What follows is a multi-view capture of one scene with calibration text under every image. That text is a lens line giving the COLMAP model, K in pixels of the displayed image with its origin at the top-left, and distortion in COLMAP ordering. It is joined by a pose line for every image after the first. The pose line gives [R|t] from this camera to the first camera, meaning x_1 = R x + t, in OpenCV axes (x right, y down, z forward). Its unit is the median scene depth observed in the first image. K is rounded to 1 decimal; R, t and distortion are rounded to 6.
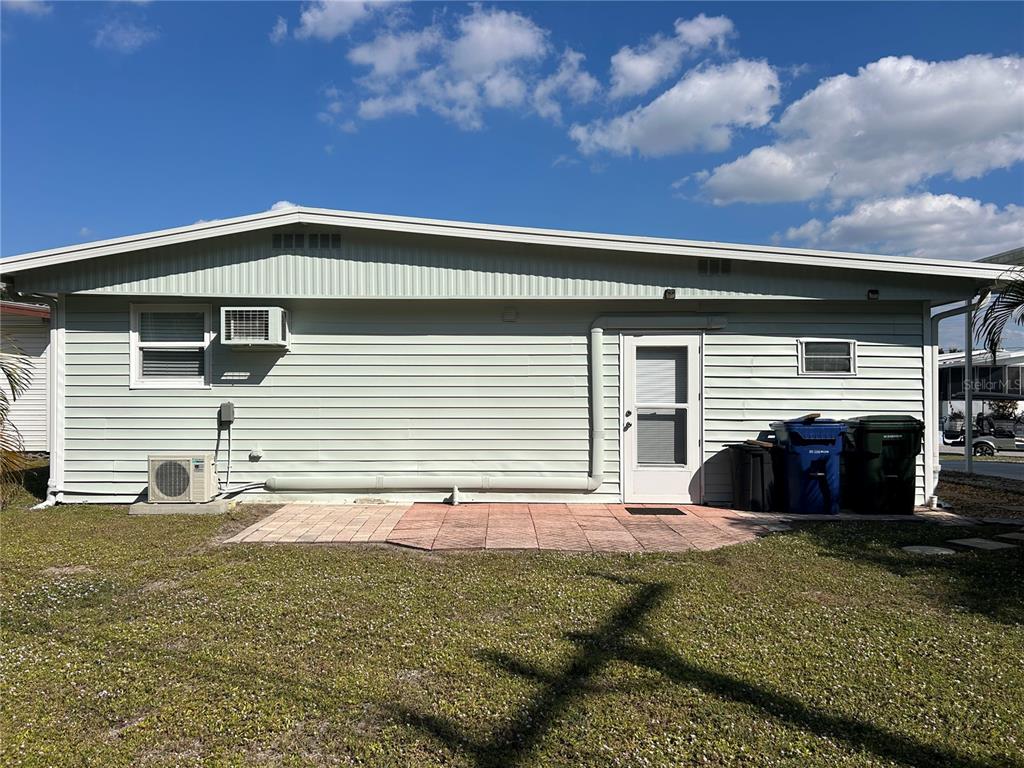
lens RADIAL K [[768.5, 0, 506.7], [0, 768.5, 387.5], [0, 0, 1]] dist [0.059000, -0.065164]
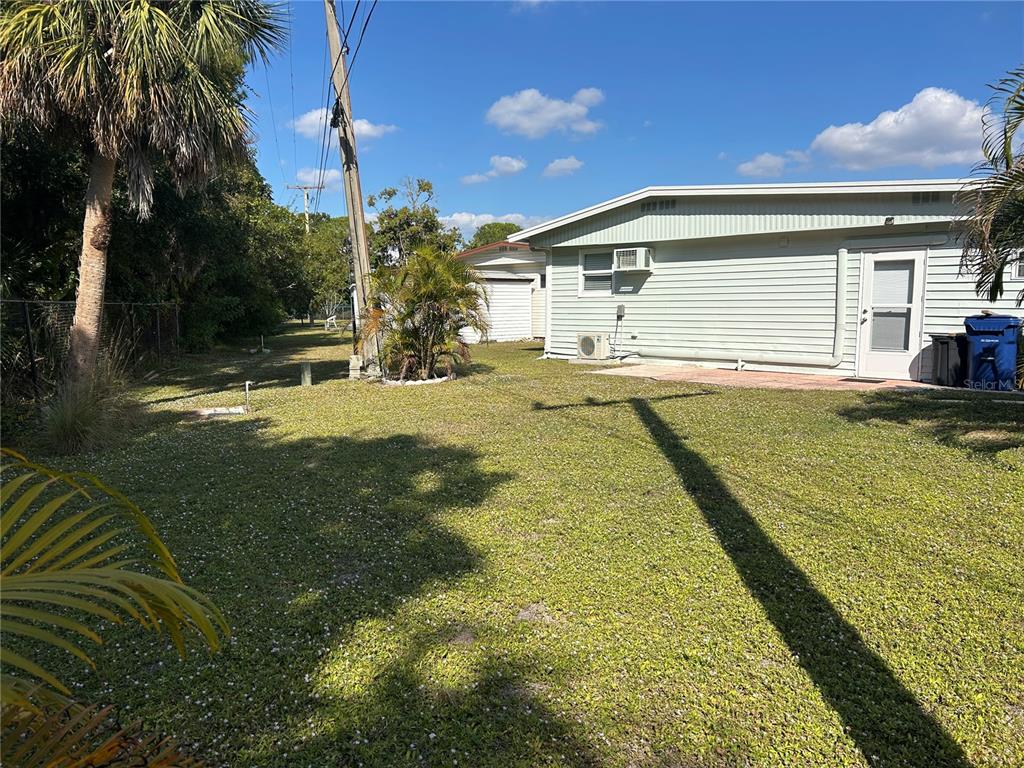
lens RADIAL K [[768.5, 0, 506.7], [0, 768.5, 387.5], [0, 0, 1]] dist [0.059000, -0.065164]
pose [[0.723661, 0.071624, -0.686429, 0.652906], [0.003377, 0.994221, 0.107300, 0.018112], [0.690148, -0.079967, 0.719237, -0.431915]]
